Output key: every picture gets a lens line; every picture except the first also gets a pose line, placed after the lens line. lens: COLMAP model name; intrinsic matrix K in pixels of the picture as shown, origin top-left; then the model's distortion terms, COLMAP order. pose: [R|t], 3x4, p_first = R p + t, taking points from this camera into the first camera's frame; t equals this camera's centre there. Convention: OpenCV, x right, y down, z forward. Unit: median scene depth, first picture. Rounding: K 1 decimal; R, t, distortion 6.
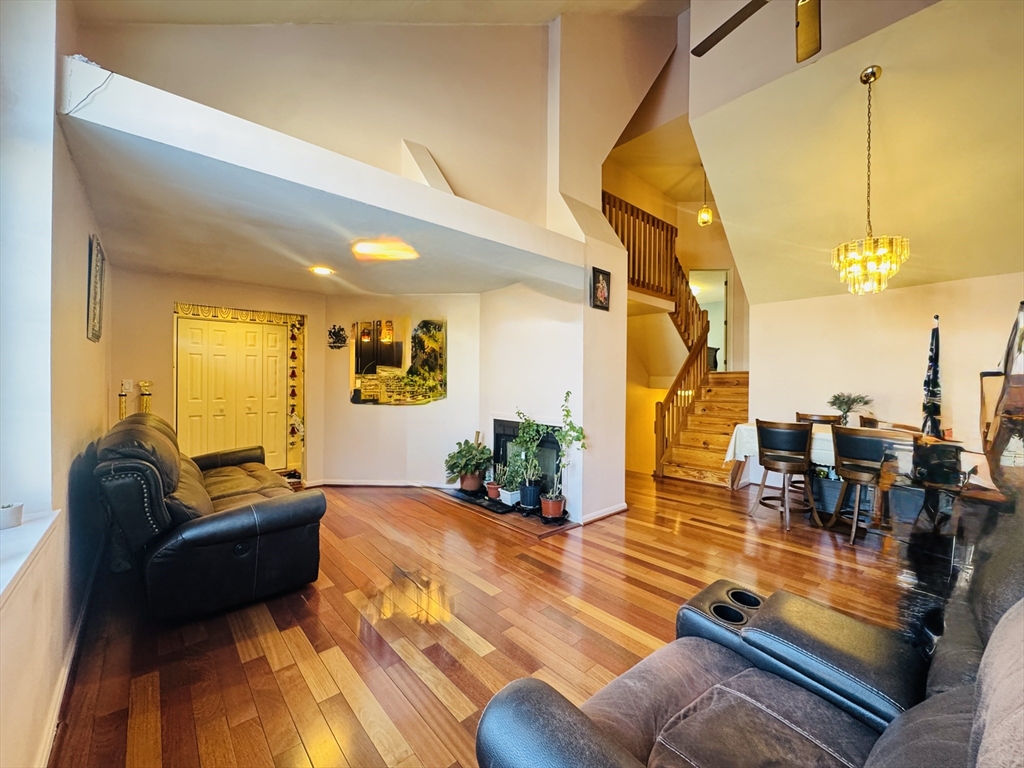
lens RADIAL K [[409.2, 0, 512.9], [0, 409.2, 379.6], [0, 0, 1]] dist [-0.006742, 0.000805]
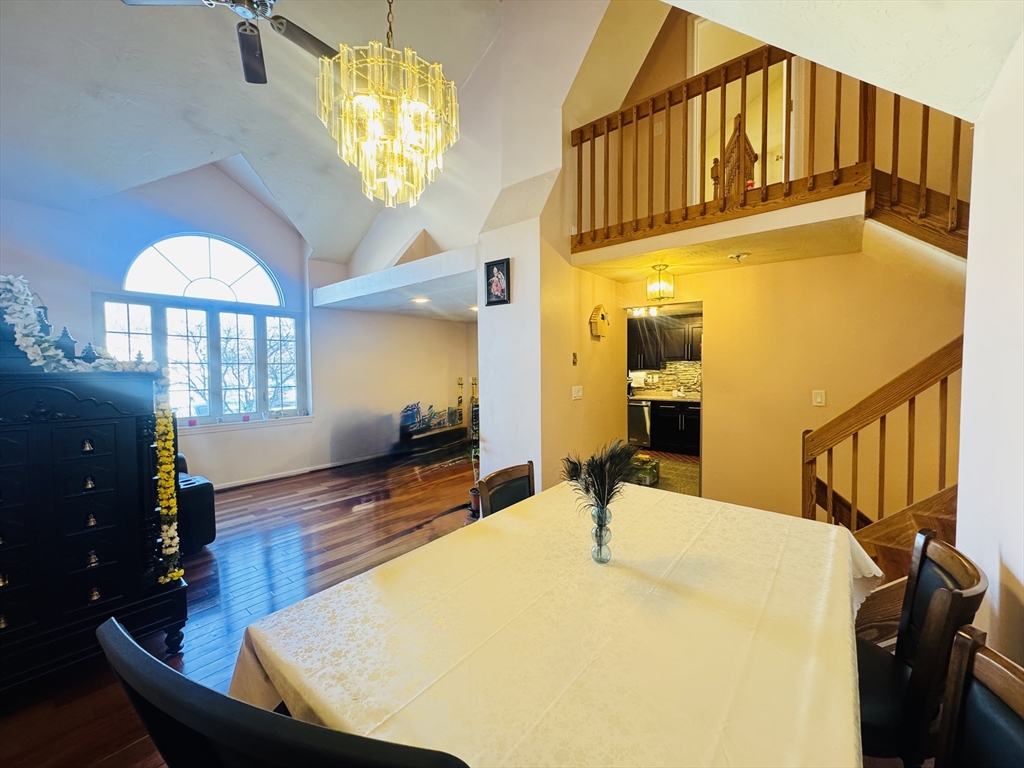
lens RADIAL K [[409.2, 0, 511.5], [0, 409.2, 386.7], [0, 0, 1]] dist [-0.006742, 0.000805]
pose [[0.179608, 0.037536, -0.983022, 1.127885], [0.005376, 0.999219, 0.039137, -0.023524], [0.983724, -0.012314, 0.179266, 0.862481]]
